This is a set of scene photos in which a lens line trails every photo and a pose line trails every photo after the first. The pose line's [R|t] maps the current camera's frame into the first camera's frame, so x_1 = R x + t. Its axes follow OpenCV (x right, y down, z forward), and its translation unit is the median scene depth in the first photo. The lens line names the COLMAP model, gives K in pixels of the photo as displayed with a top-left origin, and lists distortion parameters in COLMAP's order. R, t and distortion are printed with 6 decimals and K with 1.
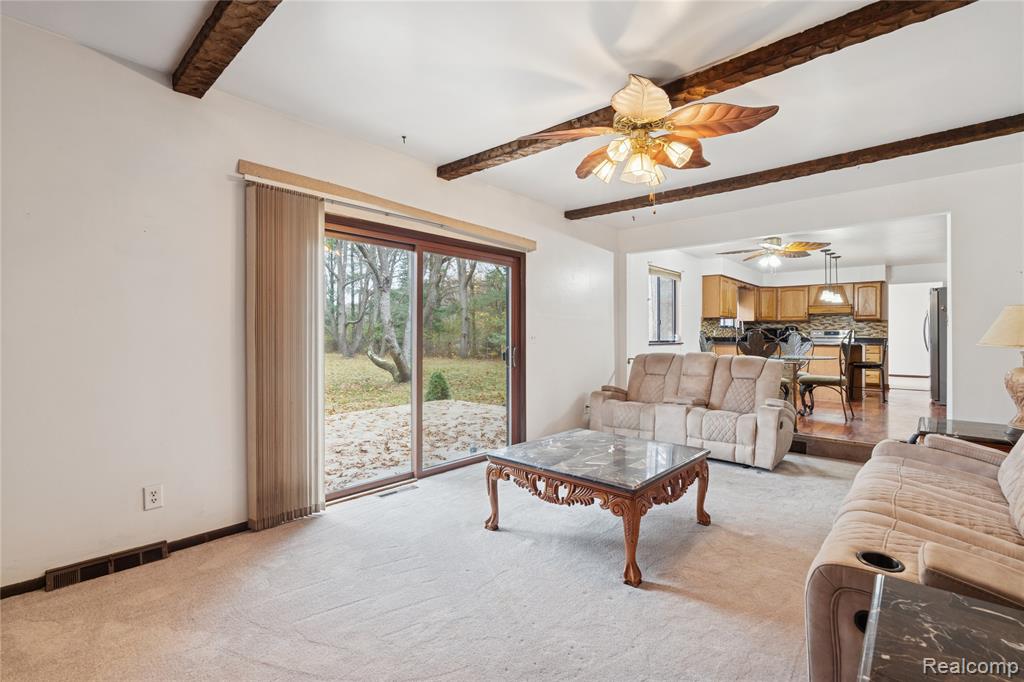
lens RADIAL K [[458.5, 0, 510.8], [0, 458.5, 340.4], [0, 0, 1]] dist [-0.001359, 0.000191]
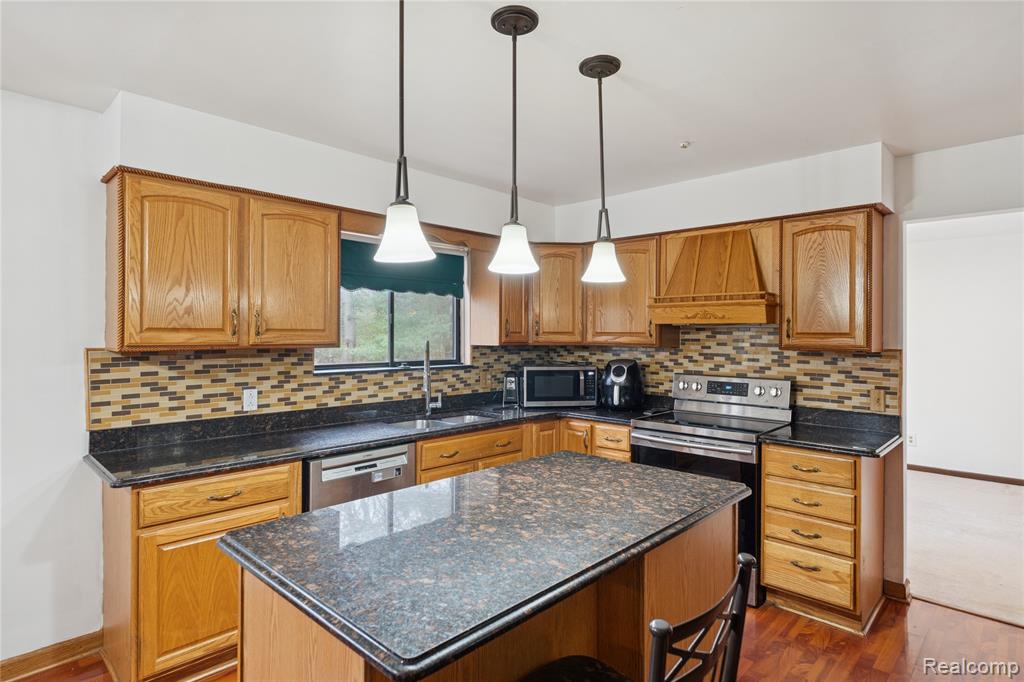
lens RADIAL K [[551.5, 0, 512.5], [0, 551.5, 336.5], [0, 0, 1]] dist [0.005899, 0.001039]
pose [[0.999450, 0.001009, -0.033141, 0.598706], [-0.001333, 0.999952, -0.009747, -0.049094], [0.033129, 0.009786, 0.999403, 0.657944]]
